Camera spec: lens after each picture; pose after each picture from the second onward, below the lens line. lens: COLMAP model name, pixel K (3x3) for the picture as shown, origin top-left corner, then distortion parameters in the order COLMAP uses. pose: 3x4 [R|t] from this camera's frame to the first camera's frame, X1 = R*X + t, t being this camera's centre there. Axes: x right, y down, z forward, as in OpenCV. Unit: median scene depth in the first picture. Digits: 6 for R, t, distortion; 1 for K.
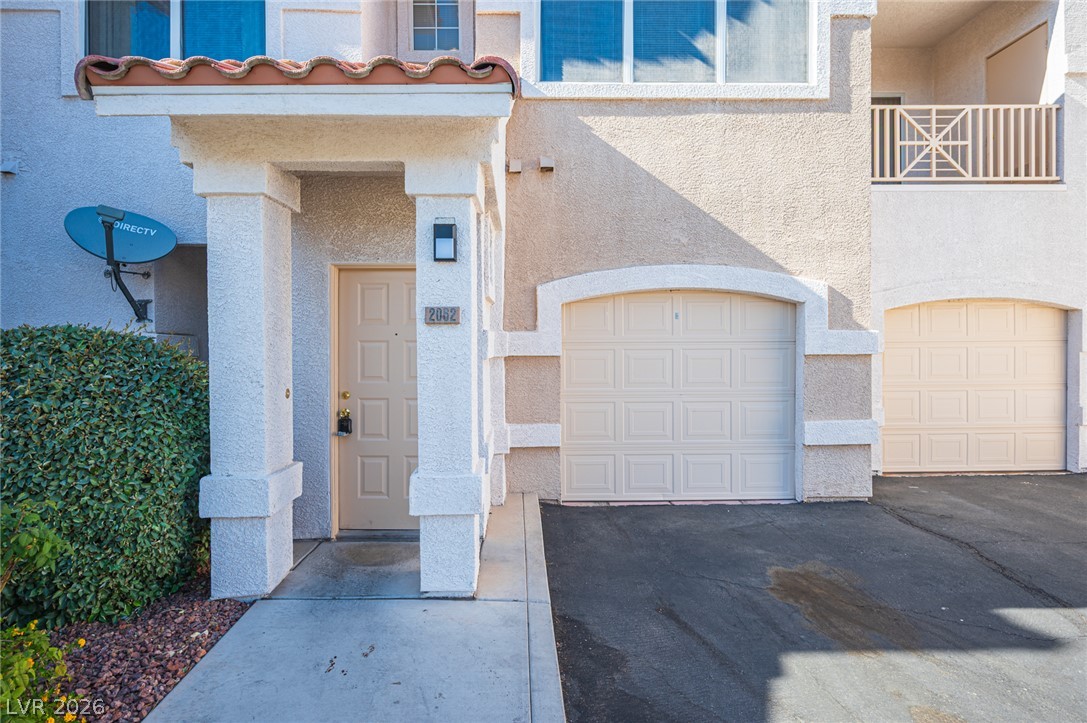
lens RADIAL K [[549.1, 0, 528.4], [0, 549.1, 338.3], [0, 0, 1]] dist [-0.002014, -0.000139]
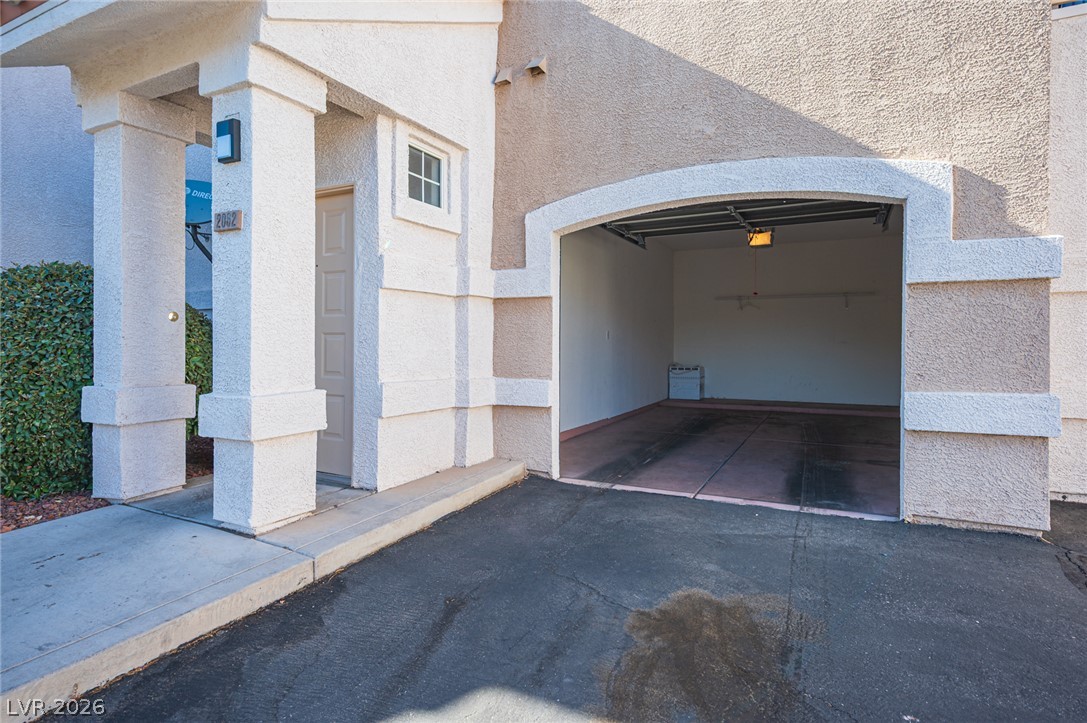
lens RADIAL K [[578.9, 0, 542.4], [0, 578.9, 333.9], [0, 0, 1]] dist [-0.002038, -0.000292]
pose [[0.882699, -0.000597, -0.469939, 0.446050], [0.001096, 0.999999, 0.000788, 0.085519], [0.469938, -0.001211, 0.882699, 0.231904]]
